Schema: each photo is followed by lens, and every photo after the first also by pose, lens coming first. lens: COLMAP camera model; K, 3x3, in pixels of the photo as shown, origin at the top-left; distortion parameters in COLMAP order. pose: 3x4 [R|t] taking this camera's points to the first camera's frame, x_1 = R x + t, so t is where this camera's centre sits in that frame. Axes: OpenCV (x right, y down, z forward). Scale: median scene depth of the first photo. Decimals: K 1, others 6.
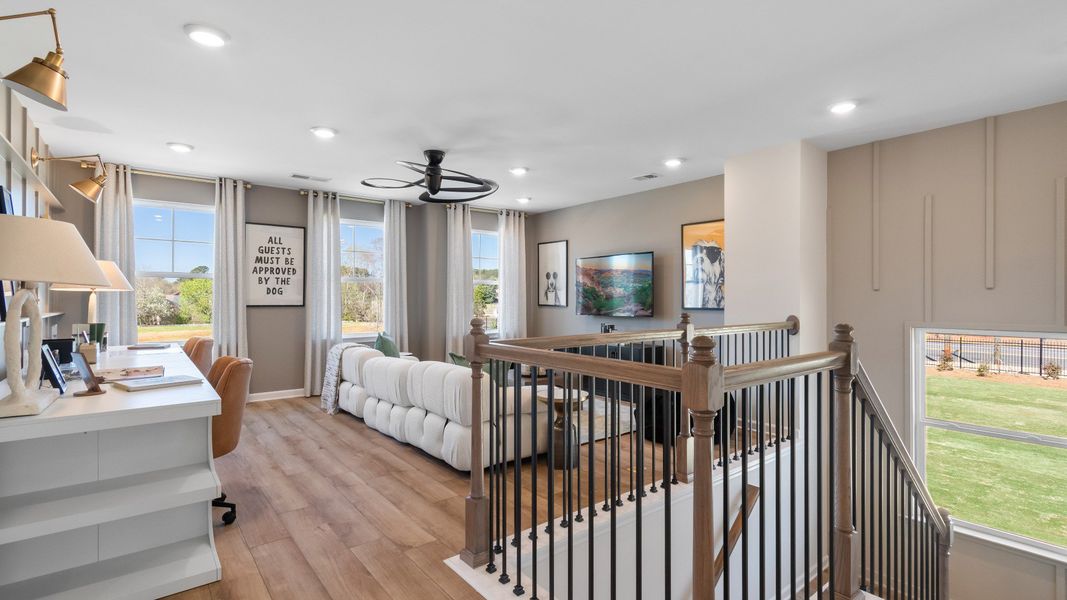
lens RADIAL K [[482.4, 0, 537.8], [0, 482.4, 296.2], [0, 0, 1]] dist [0.002951, -0.000194]
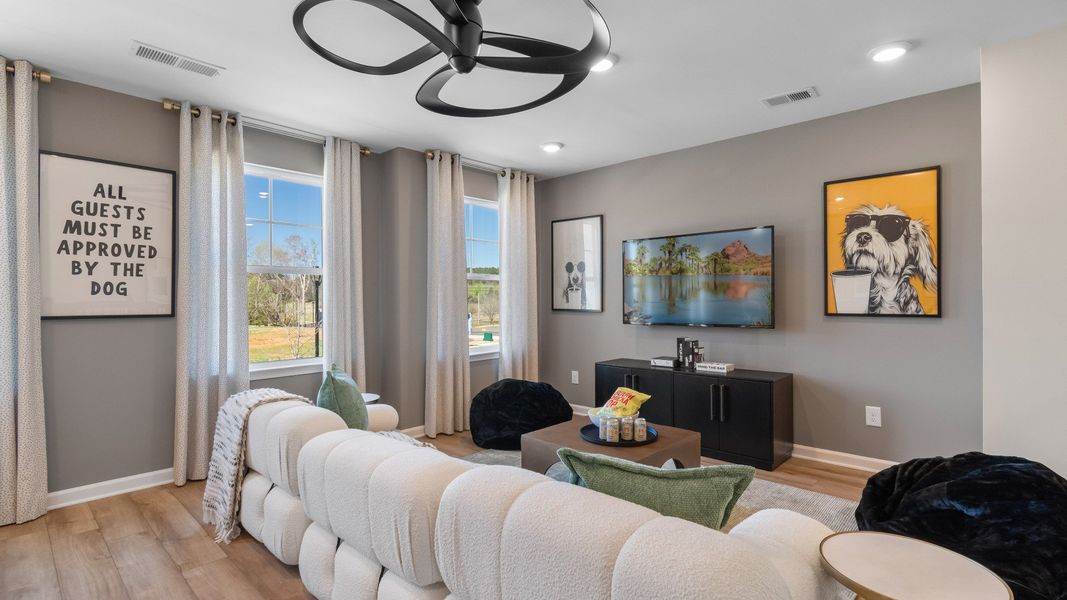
lens RADIAL K [[482.4, 0, 537.8], [0, 482.4, 296.2], [0, 0, 1]] dist [0.002951, -0.000194]
pose [[0.988793, -0.003679, 0.149244, -0.163207], [0.004050, 0.999989, -0.002182, 0.000890], [-0.149235, 0.002762, 0.988798, 0.410567]]
